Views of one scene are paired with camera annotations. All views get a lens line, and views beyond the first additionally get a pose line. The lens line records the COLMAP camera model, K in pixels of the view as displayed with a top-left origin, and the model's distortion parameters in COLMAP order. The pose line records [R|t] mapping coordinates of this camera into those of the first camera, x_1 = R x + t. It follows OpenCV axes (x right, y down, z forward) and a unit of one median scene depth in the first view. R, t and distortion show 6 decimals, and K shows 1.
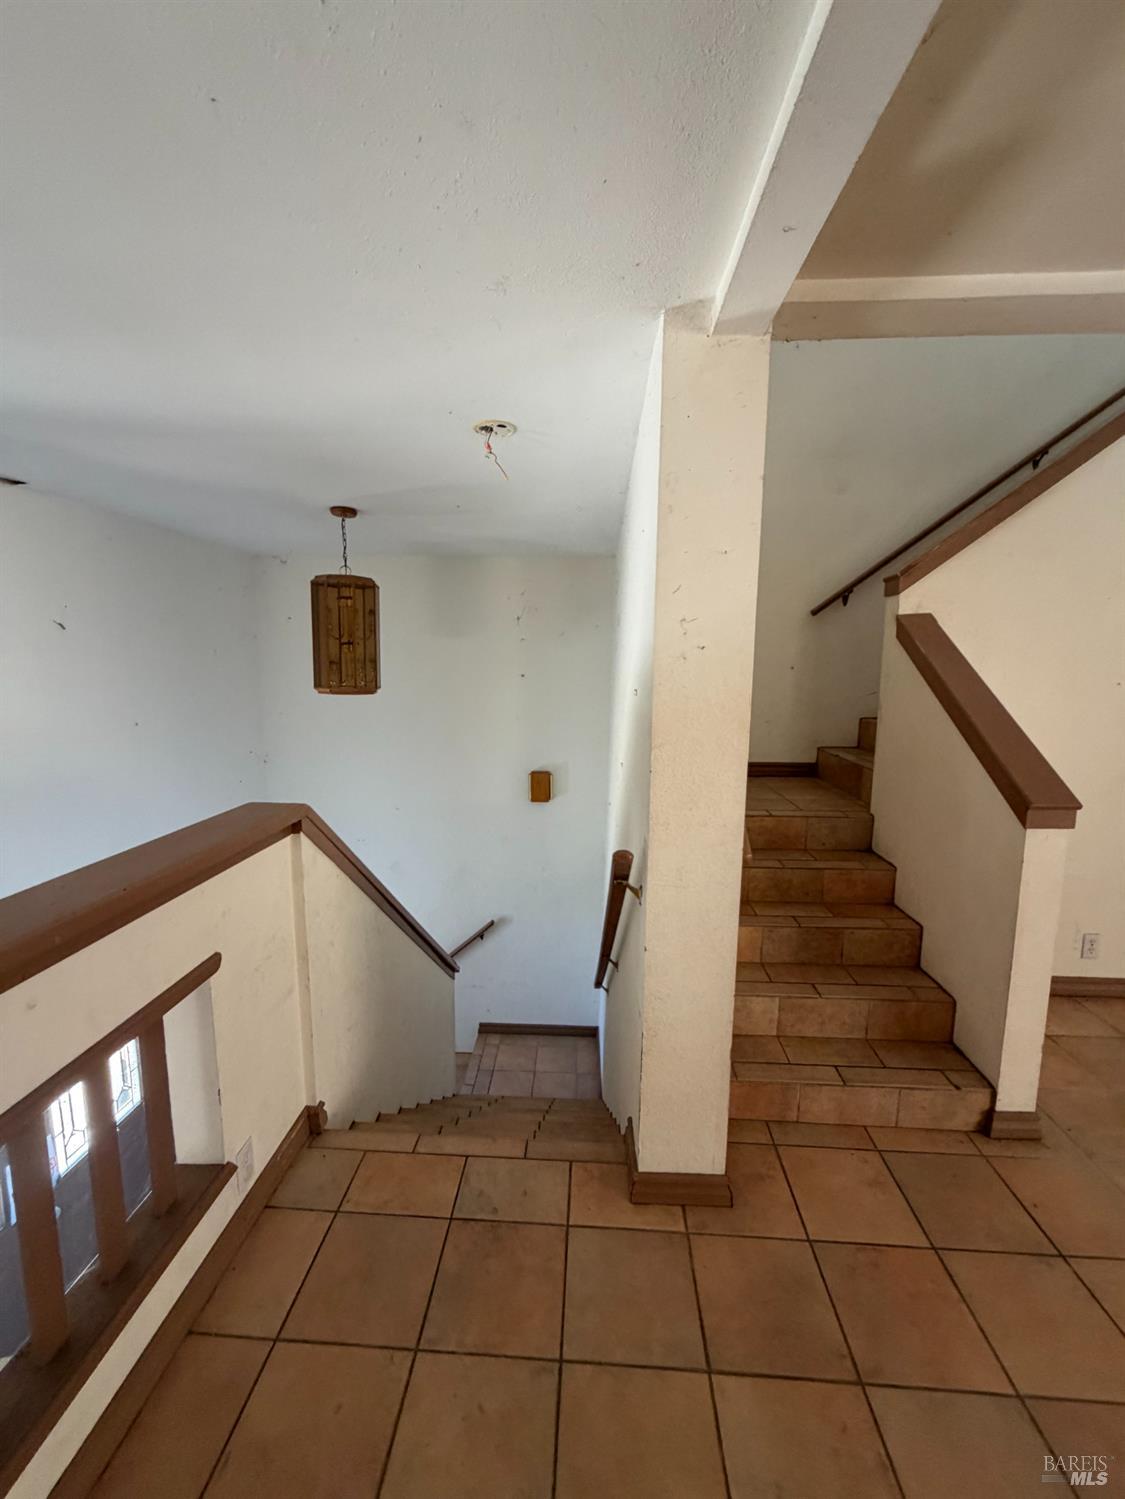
lens RADIAL K [[599.9, 0, 562.7], [0, 599.9, 747.9], [0, 0, 1]] dist [0.001080, 0.000053]
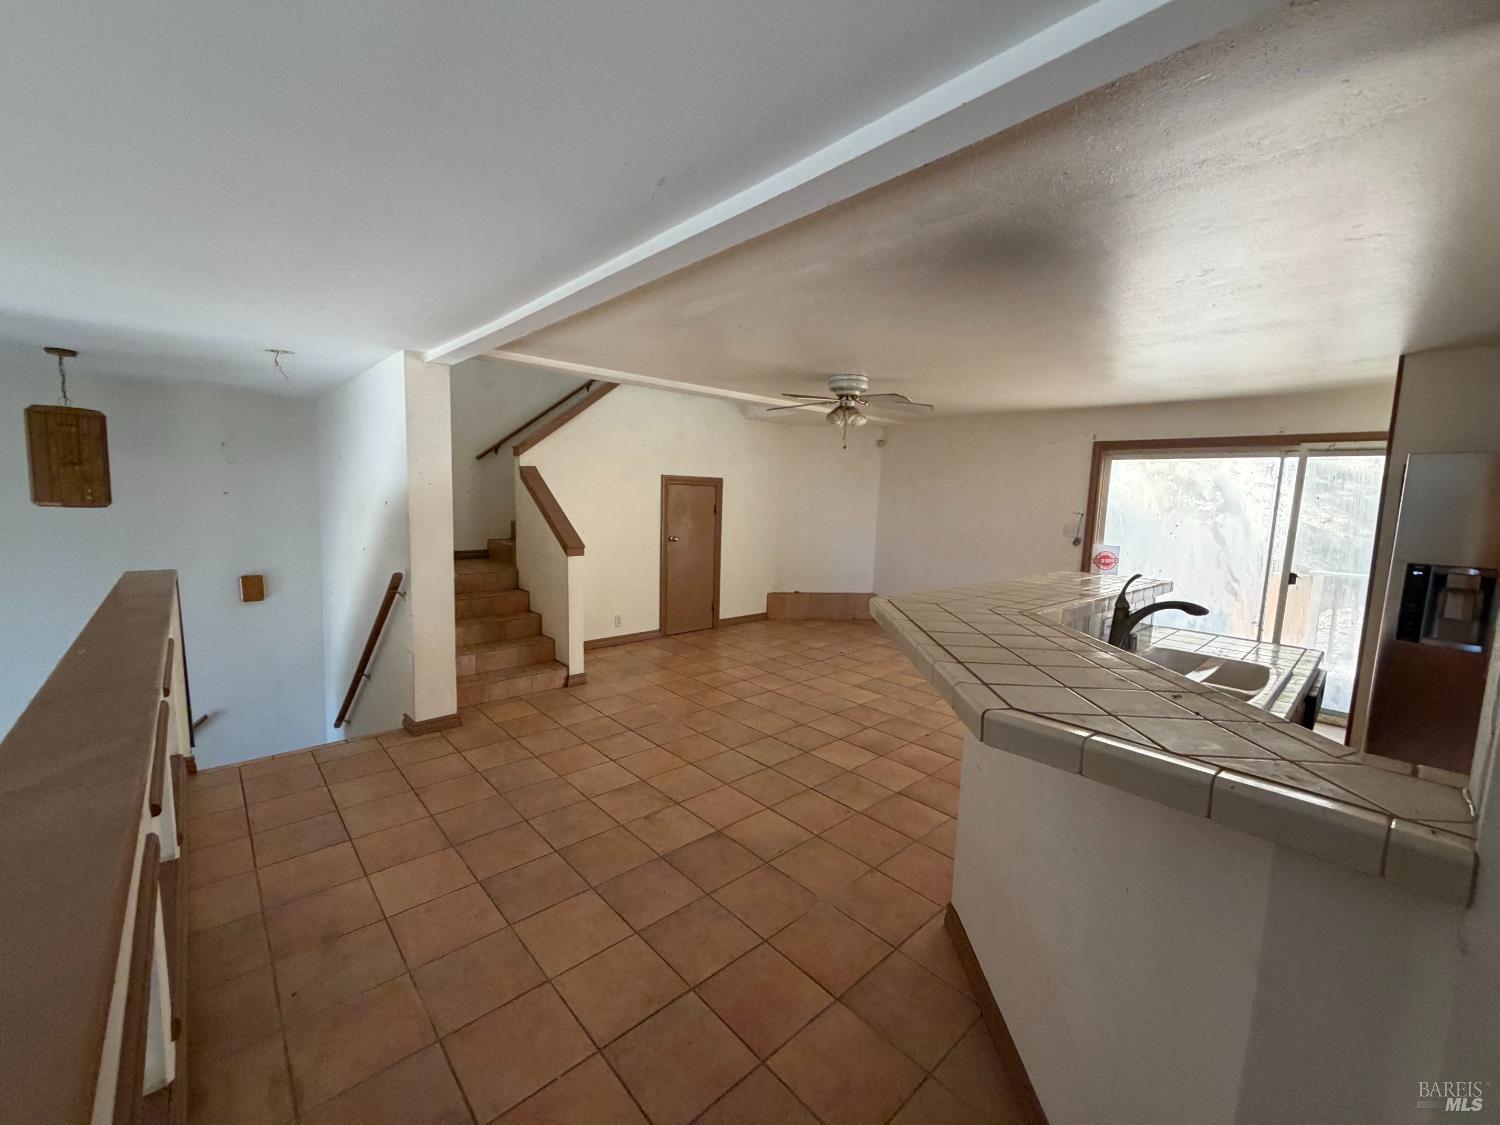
lens RADIAL K [[600.3, 0, 749.2], [0, 600.3, 562.8], [0, 0, 1]] dist [0.001080, 0.000053]
pose [[0.695695, -0.067177, 0.715190, -0.356522], [0.075412, 0.996946, 0.020286, 0.114060], [-0.714368, 0.039821, 0.698636, -0.915356]]
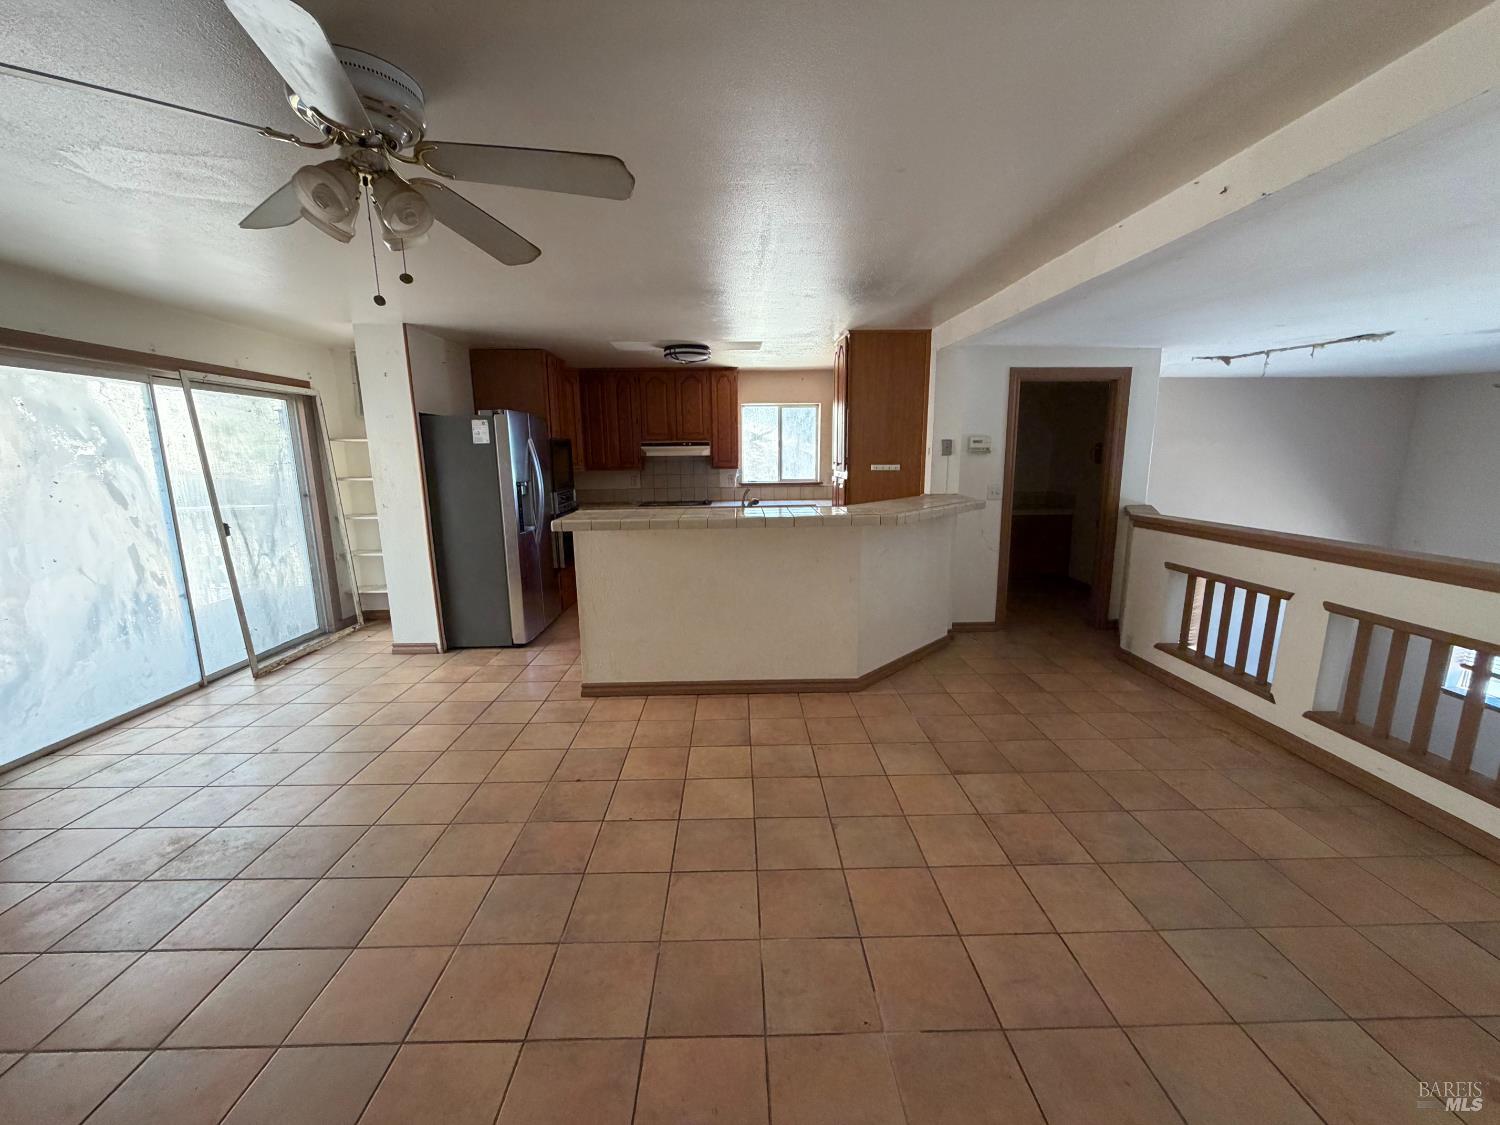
lens RADIAL K [[600.3, 0, 751.0], [0, 600.3, 560.0], [0, 0, 1]] dist [0.001080, 0.000053]
pose [[-0.996546, 0.012901, -0.082036, 0.776968], [-0.013492, 0.949584, 0.313224, -0.109551], [0.081941, 0.313249, -0.946129, 0.757759]]
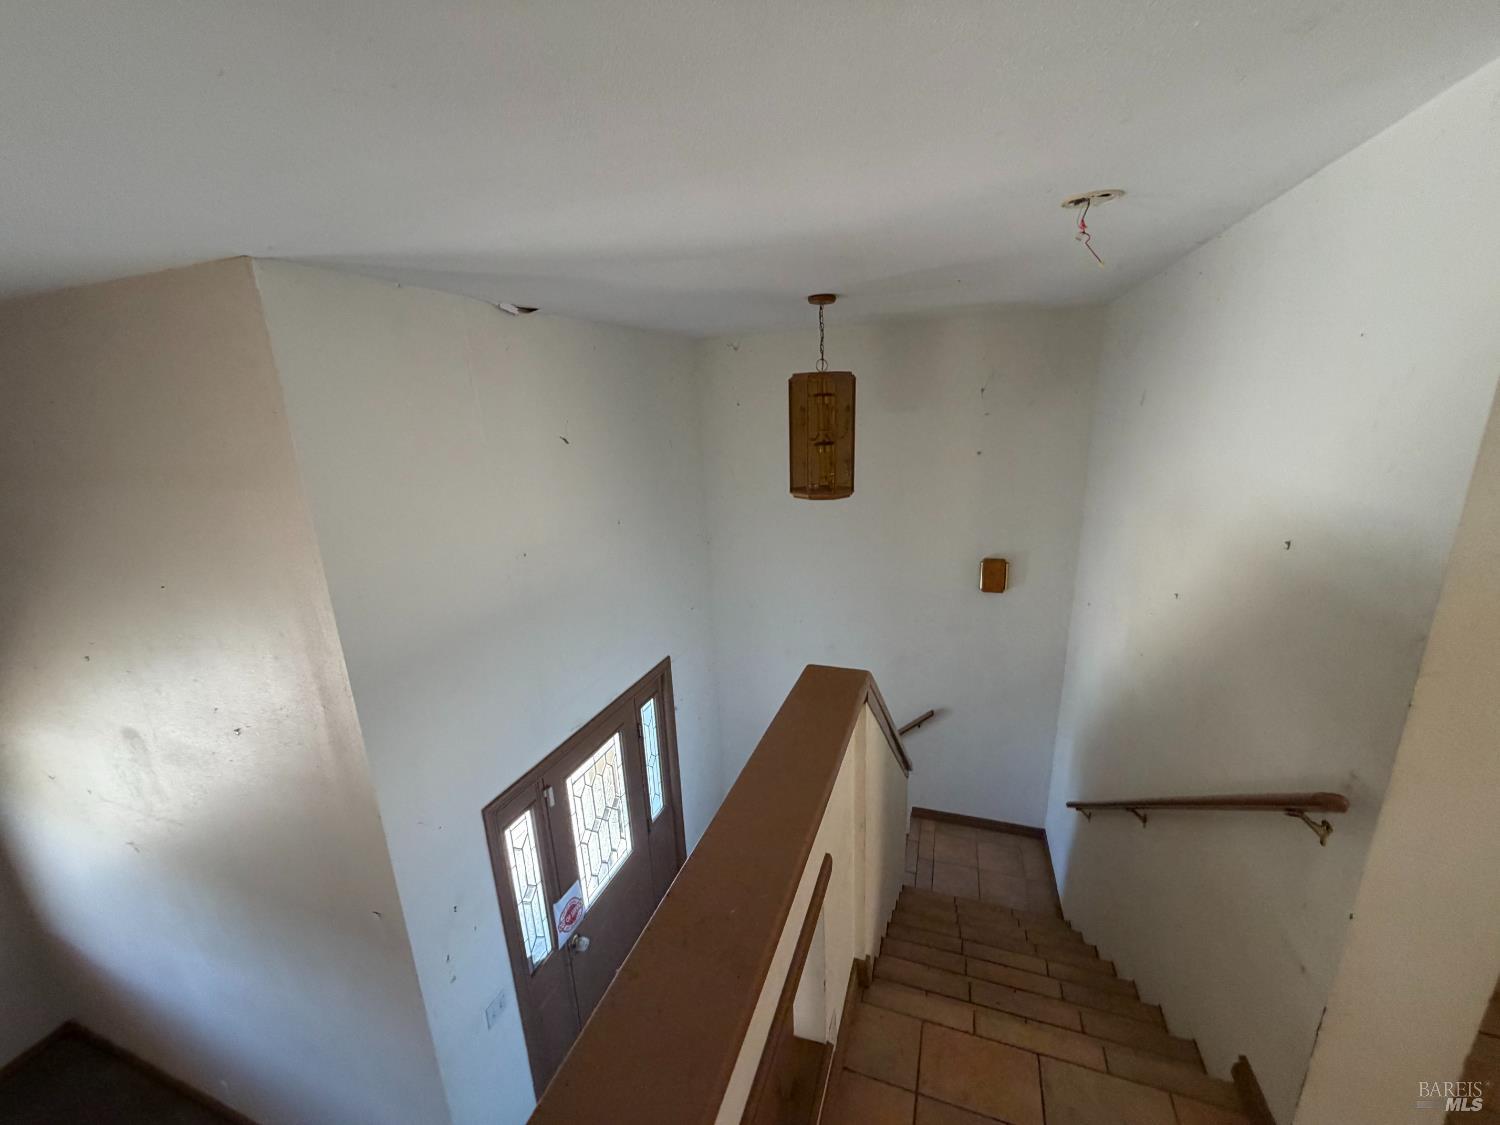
lens RADIAL K [[600.3, 0, 747.5], [0, 600.3, 561.0], [0, 0, 1]] dist [0.001080, 0.000053]
pose [[0.957108, 0.024956, -0.288654, -0.239333], [0.011430, 0.992256, 0.123685, -0.133560], [0.289505, -0.121679, 0.949411, 0.061380]]
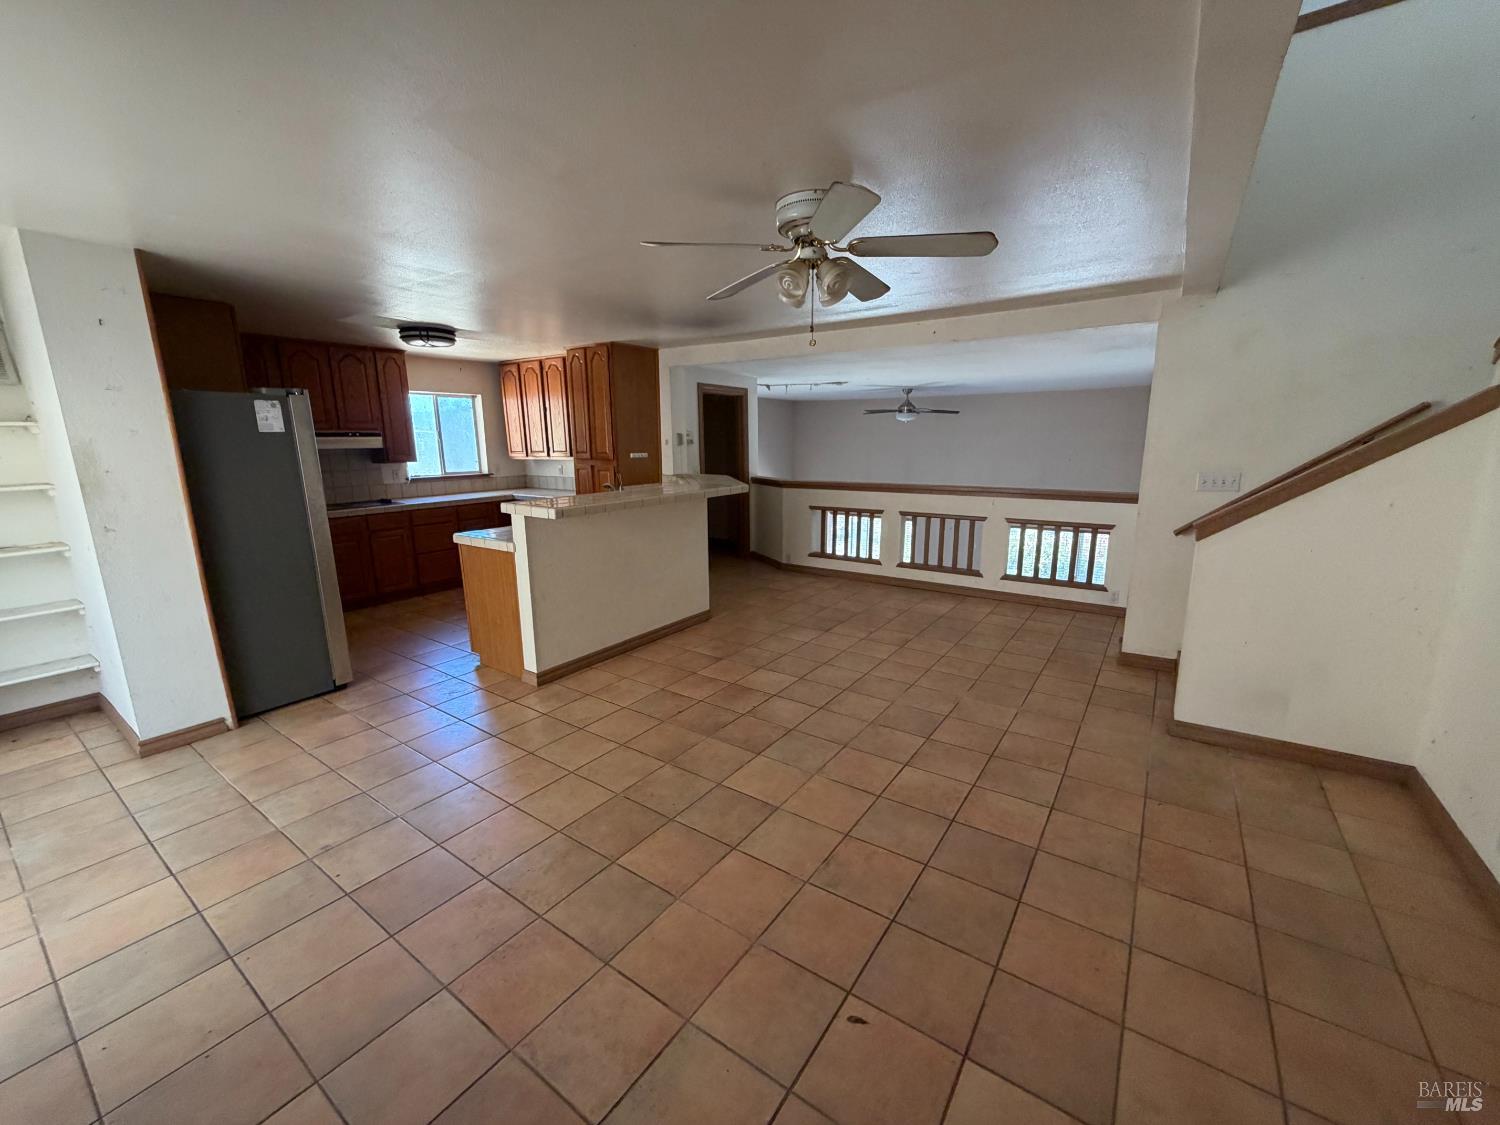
lens RADIAL K [[600.3, 0, 749.6], [0, 600.3, 559.0], [0, 0, 1]] dist [0.001080, 0.000053]
pose [[-0.525297, 0.161248, -0.835501, 1.969477], [-0.117023, 0.958862, 0.258631, -0.070911], [0.842834, 0.233631, -0.484817, 0.523339]]
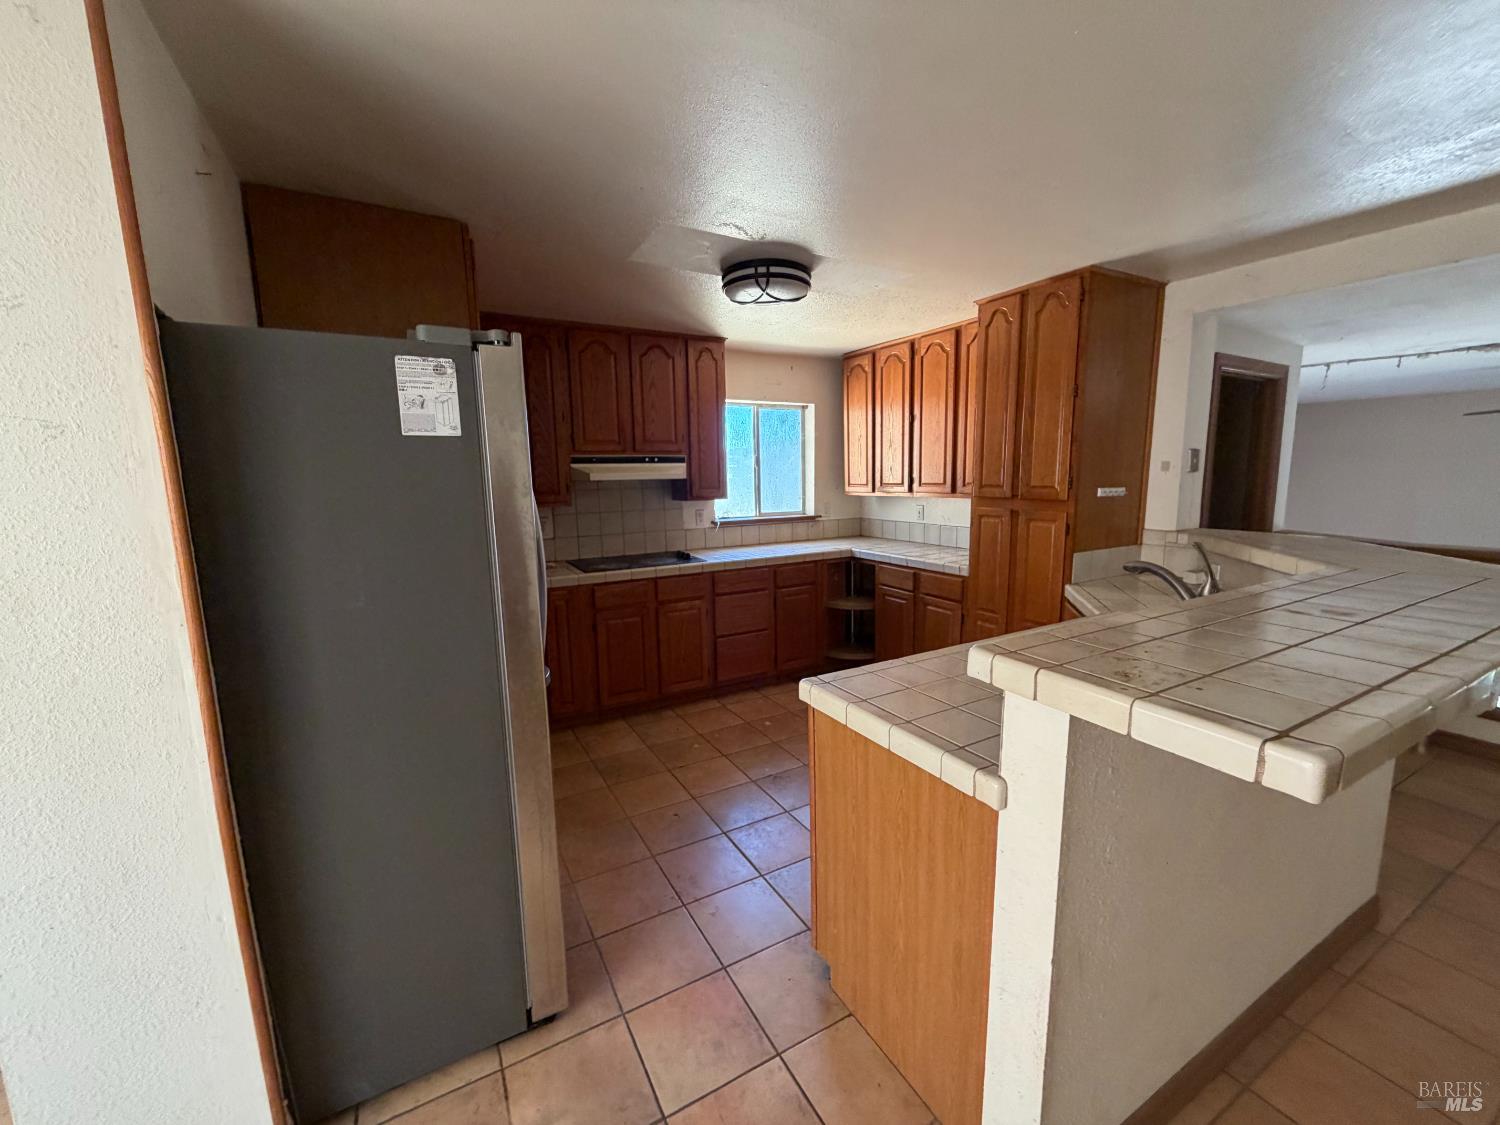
lens RADIAL K [[600.3, 0, 748.2], [0, 600.3, 559.5], [0, 0, 1]] dist [0.001080, 0.000053]
pose [[-0.846028, 0.076321, -0.527647, 1.443032], [-0.069072, 0.965668, 0.250429, 0.074091], [0.528645, 0.248316, -0.811711, -0.426812]]
